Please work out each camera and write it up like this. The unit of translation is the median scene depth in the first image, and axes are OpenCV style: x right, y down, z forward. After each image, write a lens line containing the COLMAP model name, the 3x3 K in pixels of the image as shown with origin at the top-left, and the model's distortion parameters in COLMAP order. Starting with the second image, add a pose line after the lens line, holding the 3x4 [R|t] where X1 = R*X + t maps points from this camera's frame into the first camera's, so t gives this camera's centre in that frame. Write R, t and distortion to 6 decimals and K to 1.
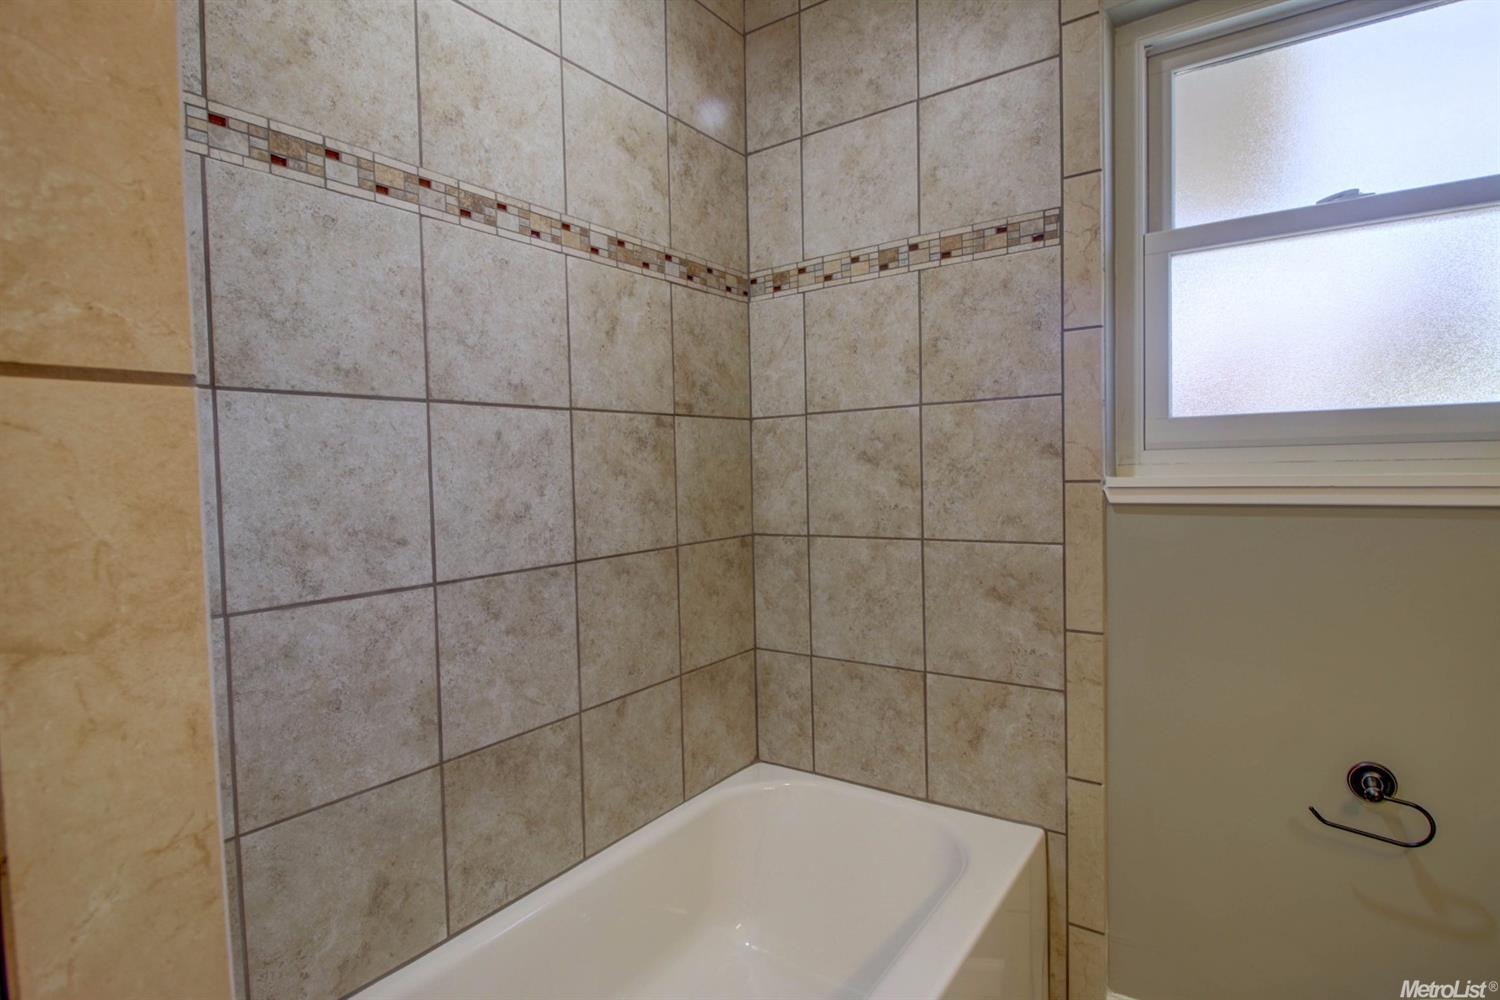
lens RADIAL K [[751.3, 0, 754.9], [0, 751.3, 495.1], [0, 0, 1]] dist [0.005928, -0.014392]
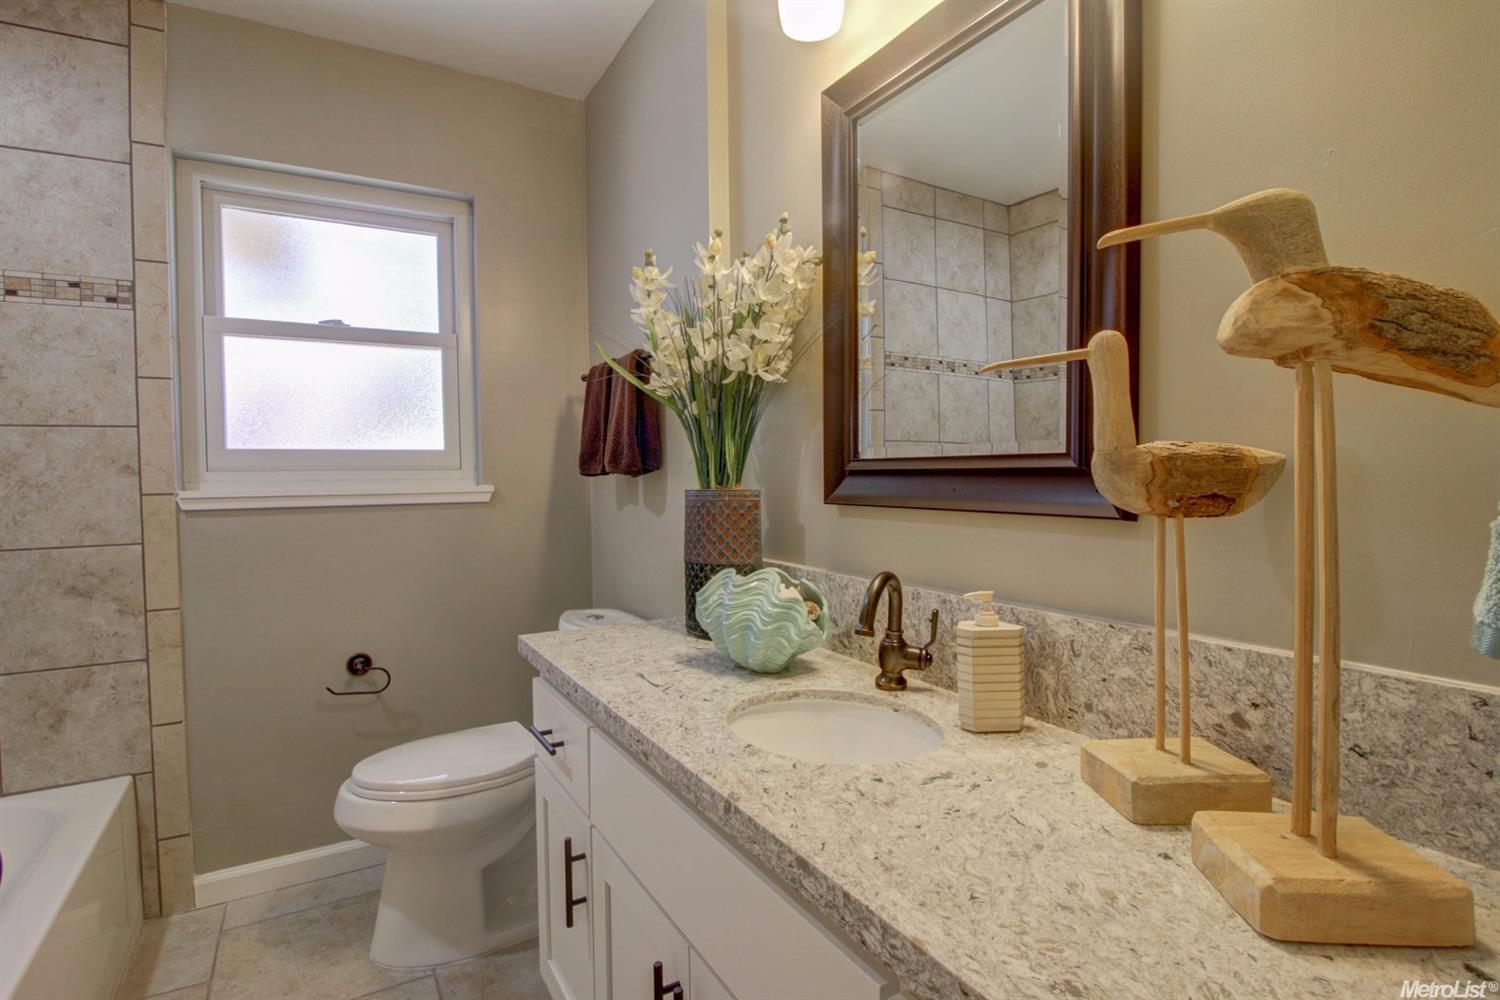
lens RADIAL K [[751.3, 0, 754.9], [0, 751.3, 495.1], [0, 0, 1]] dist [0.005928, -0.014392]
pose [[0.388526, -0.010668, 0.921376, -0.355244], [0.037693, 0.999280, -0.004324, 0.027016], [-0.920666, 0.036409, 0.388649, -0.453474]]
